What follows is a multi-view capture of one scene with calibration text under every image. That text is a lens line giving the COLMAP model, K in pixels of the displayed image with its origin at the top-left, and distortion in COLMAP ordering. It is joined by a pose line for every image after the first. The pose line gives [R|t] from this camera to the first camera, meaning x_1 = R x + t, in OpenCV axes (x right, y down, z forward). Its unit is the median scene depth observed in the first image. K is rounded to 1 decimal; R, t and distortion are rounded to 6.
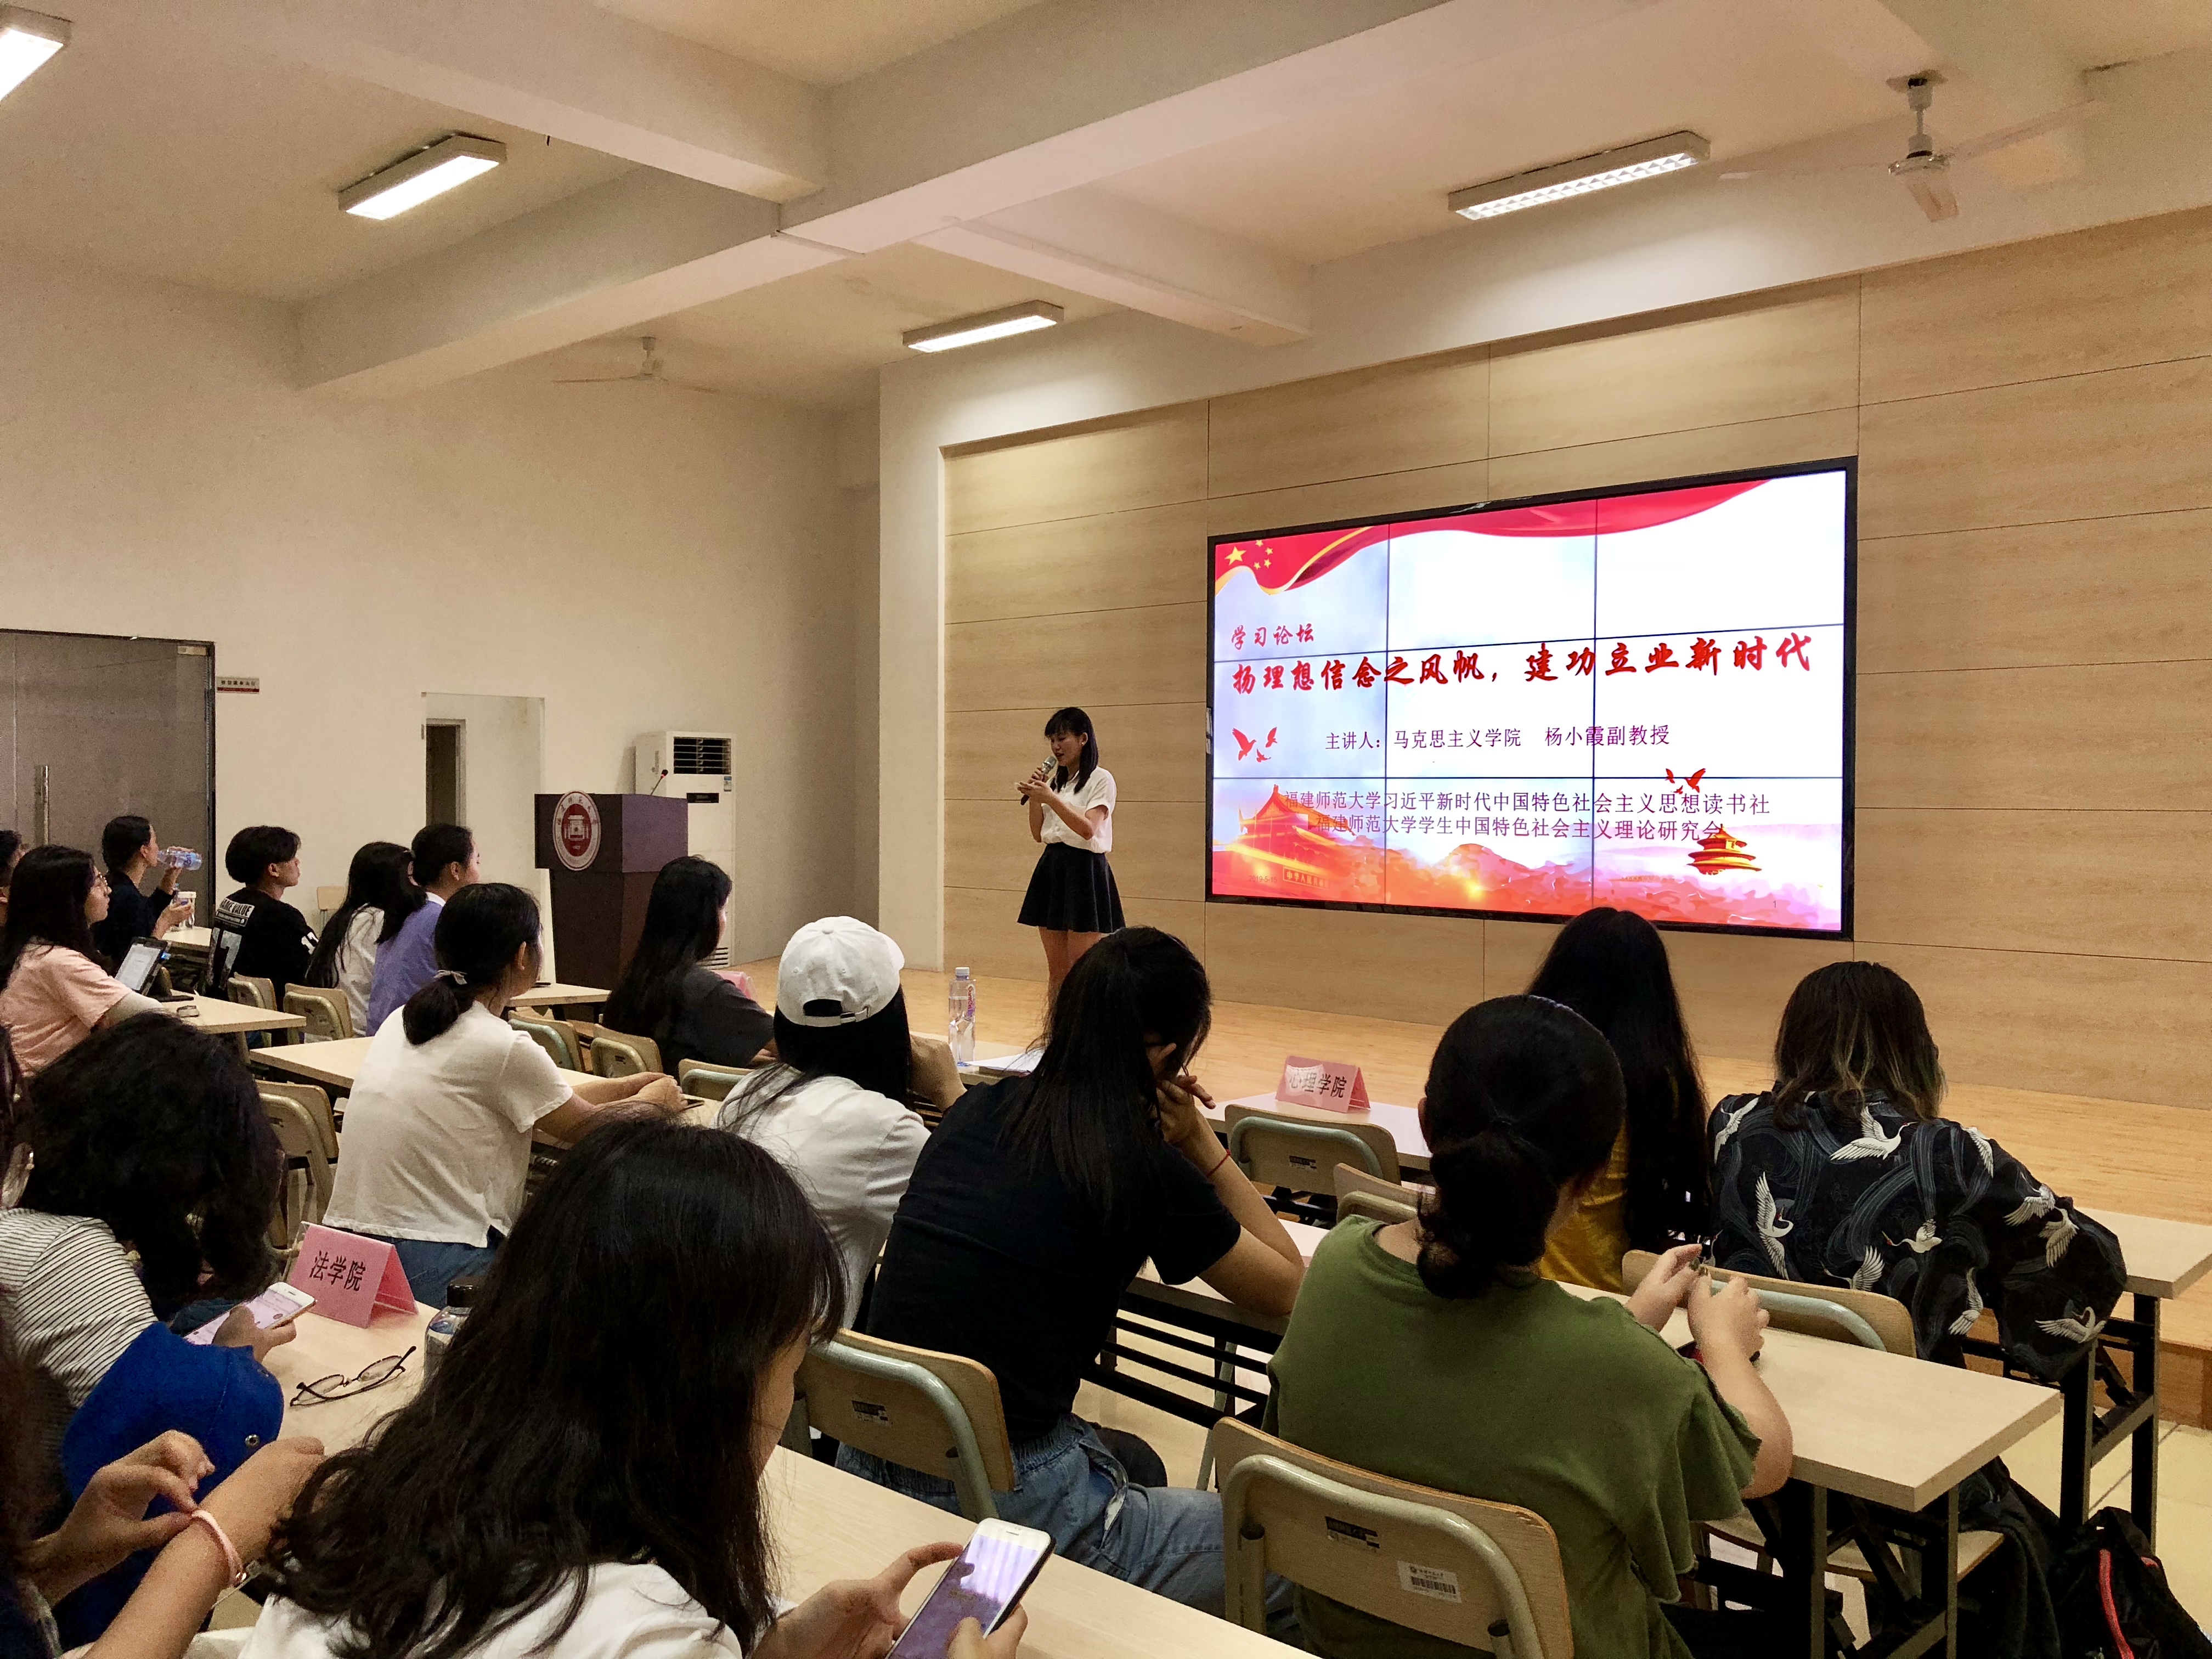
lens RADIAL K [[1830.6, 0, 1106.4], [0, 1830.6, 830.9], [0, 0, 1]] dist [-0.064138, -0.011977]
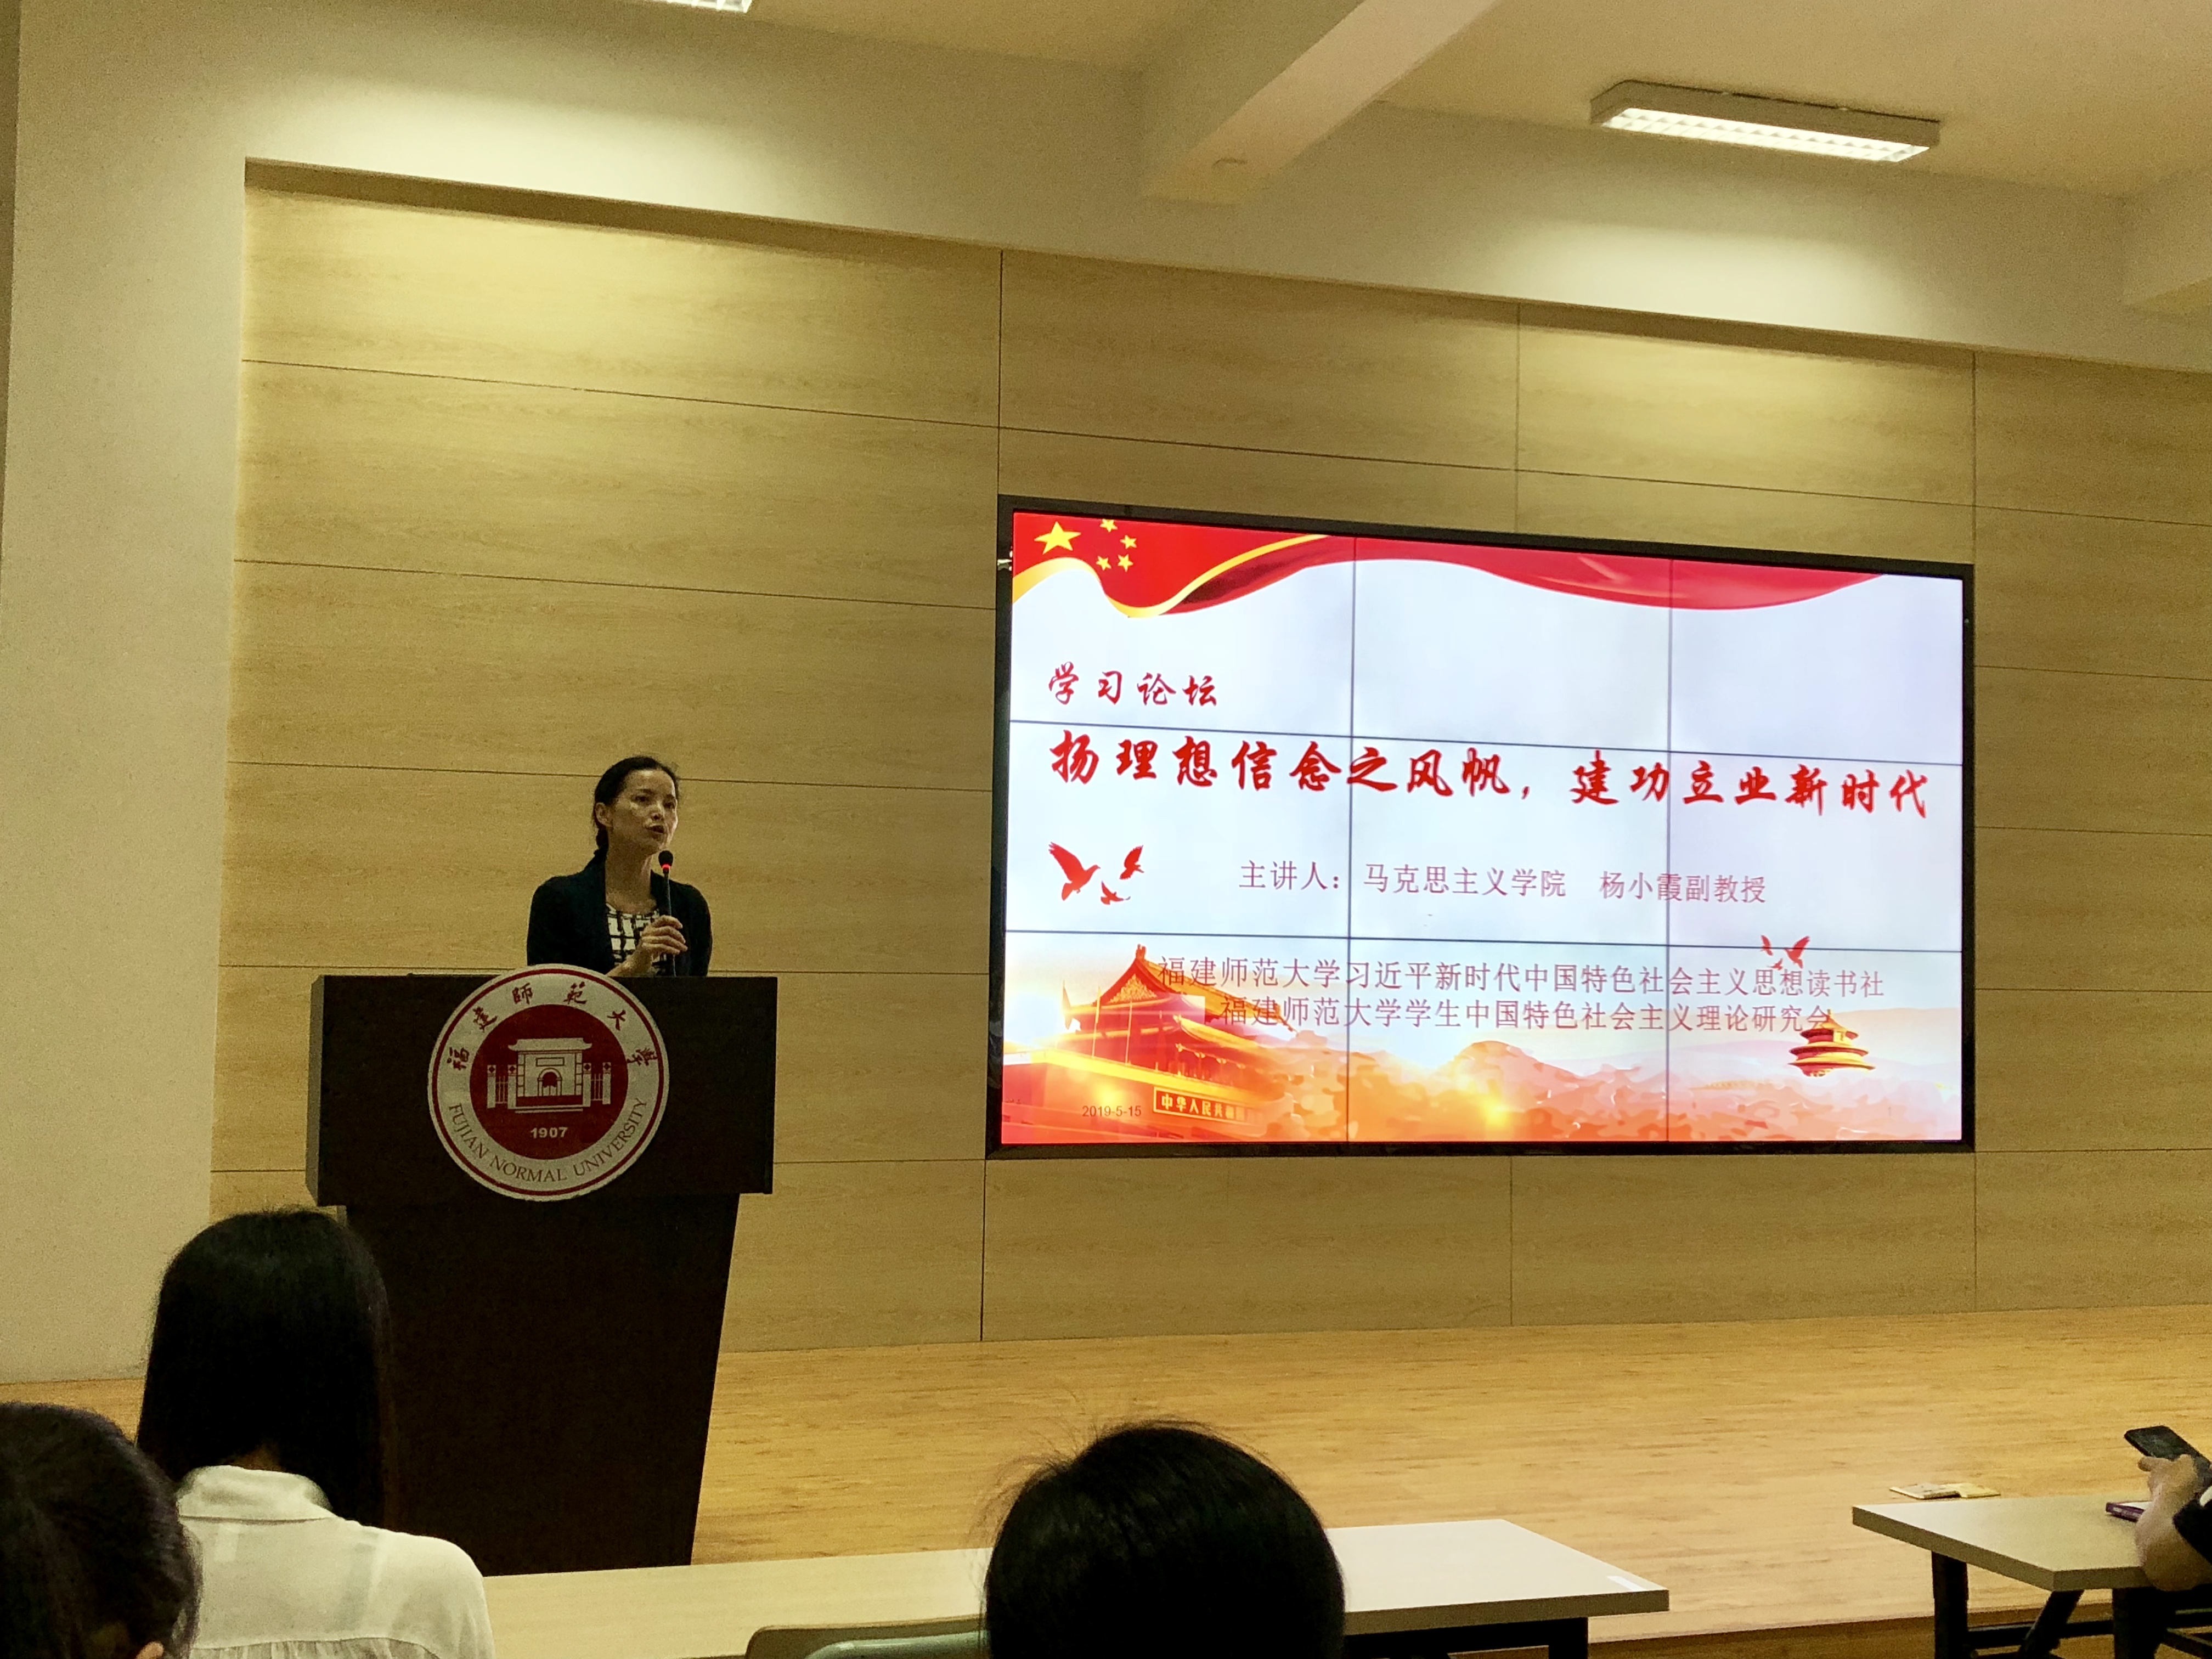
lens RADIAL K [[2558.0, 0, 1097.6], [0, 2558.0, 753.4], [0, 0, 1]] dist [0.028513, 0.000000]
pose [[0.456630, 0.068140, 0.887043, -0.686785], [0.000765, 0.997032, -0.076982, -0.025363], [-0.889656, 0.035831, 0.455223, 0.694365]]
